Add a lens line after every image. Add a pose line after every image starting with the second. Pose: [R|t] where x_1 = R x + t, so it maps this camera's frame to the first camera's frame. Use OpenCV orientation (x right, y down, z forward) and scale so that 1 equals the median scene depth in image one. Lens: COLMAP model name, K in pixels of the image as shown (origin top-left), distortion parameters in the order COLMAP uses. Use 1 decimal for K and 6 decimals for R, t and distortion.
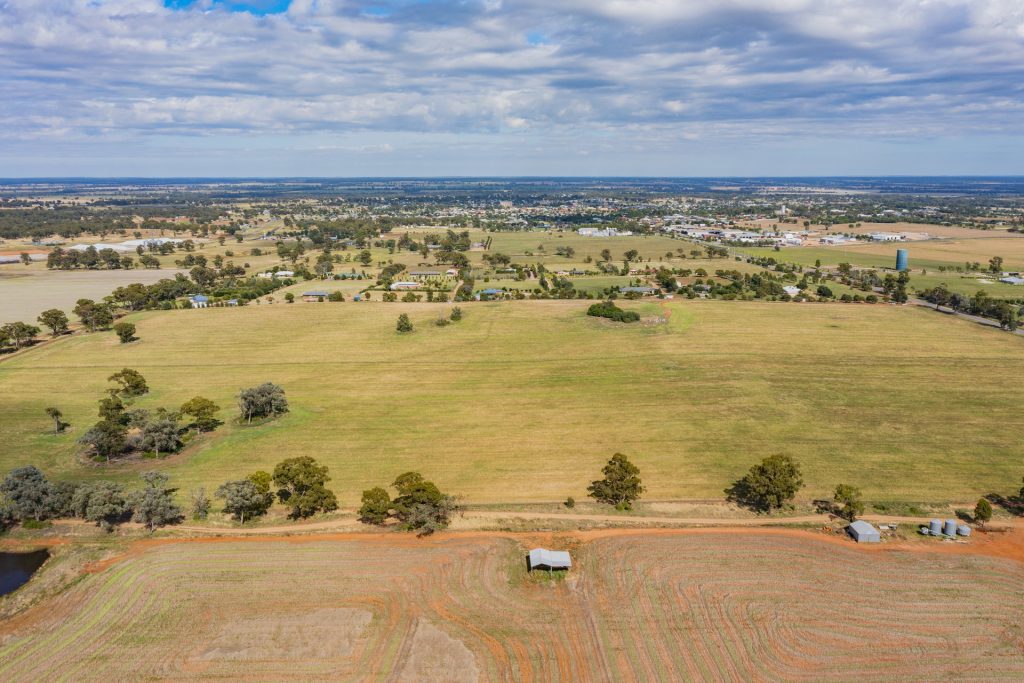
lens RADIAL K [[815.3, 0, 509.6], [0, 815.3, 359.2], [0, 0, 1]] dist [-0.013173, 0.007191]
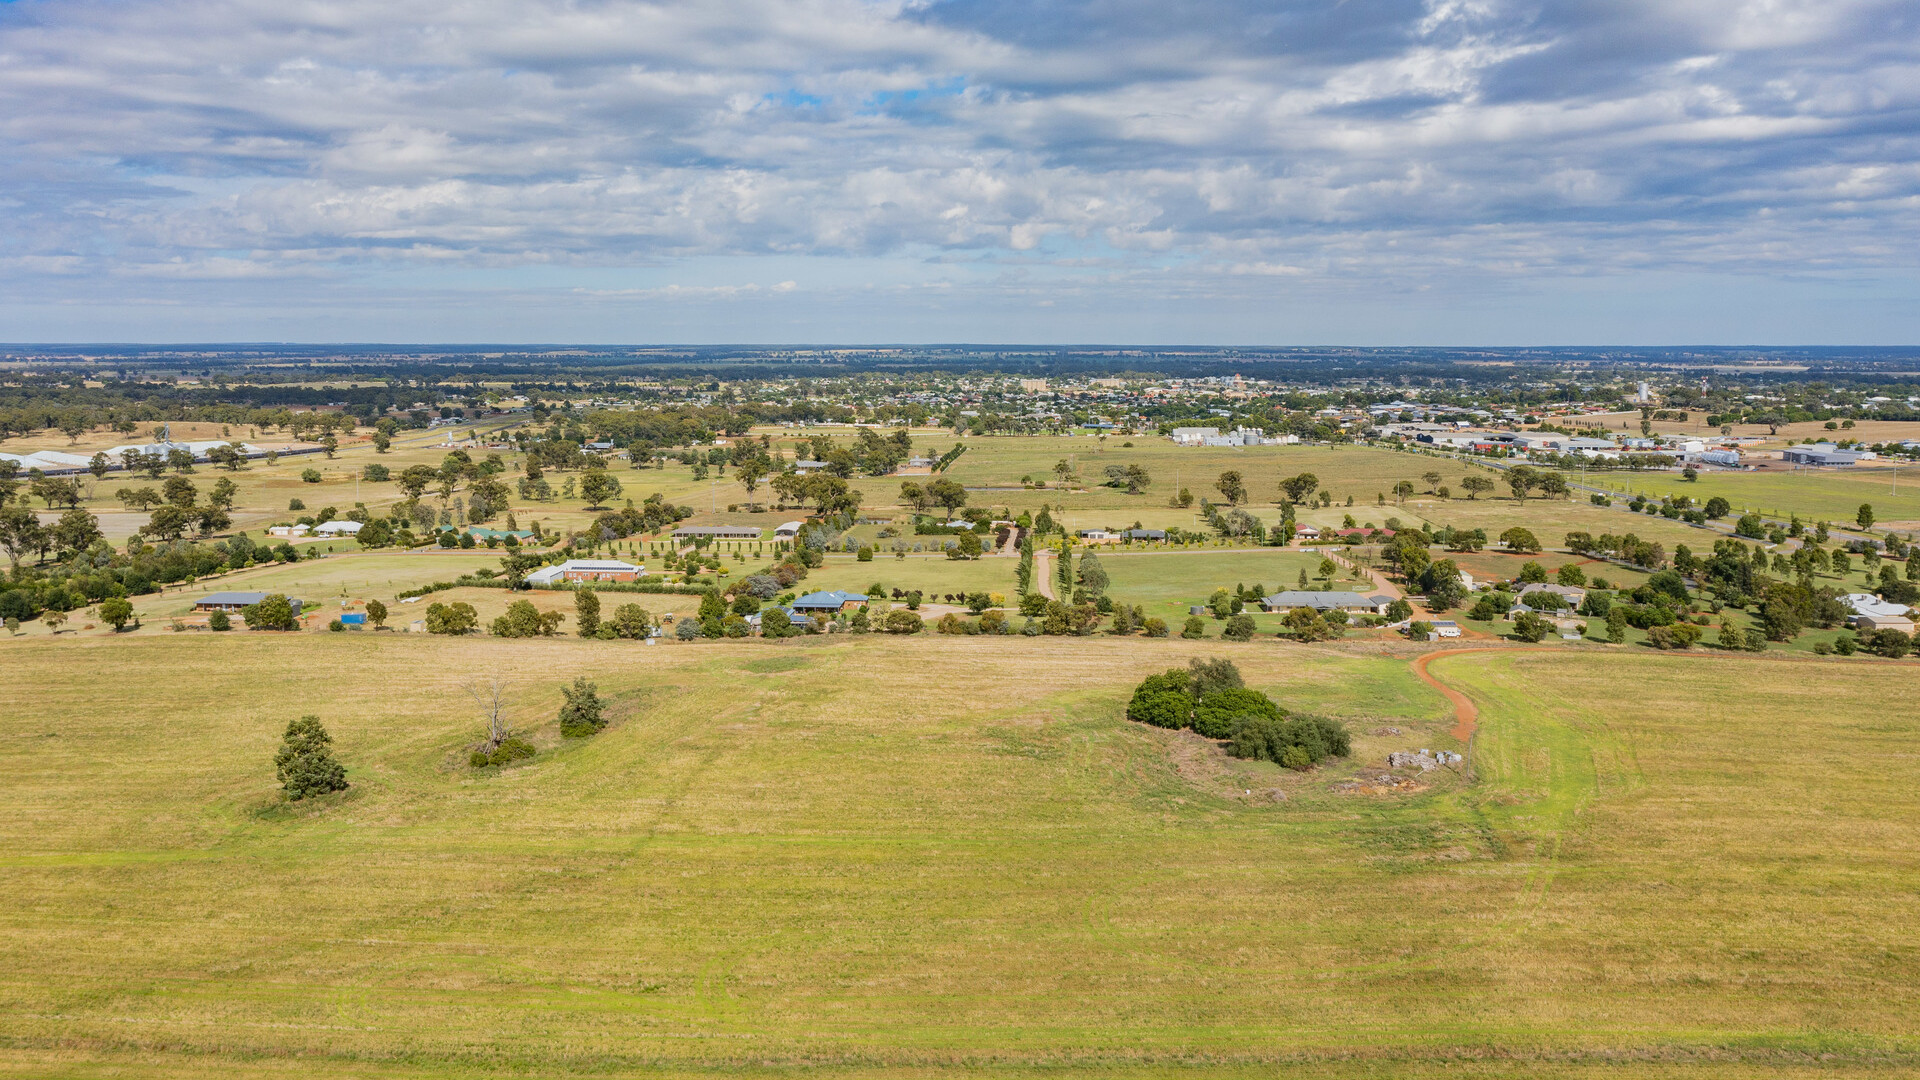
lens RADIAL K [[1531.2, 0, 960.0], [0, 1531.2, 540.0], [0, 0, 1]] dist [-0.007551, 0.009816]
pose [[0.997672, 0.011601, -0.067205, 0.047527], [-0.017961, 0.995332, -0.094828, -0.039885], [0.065791, 0.095815, 0.993223, 0.338708]]
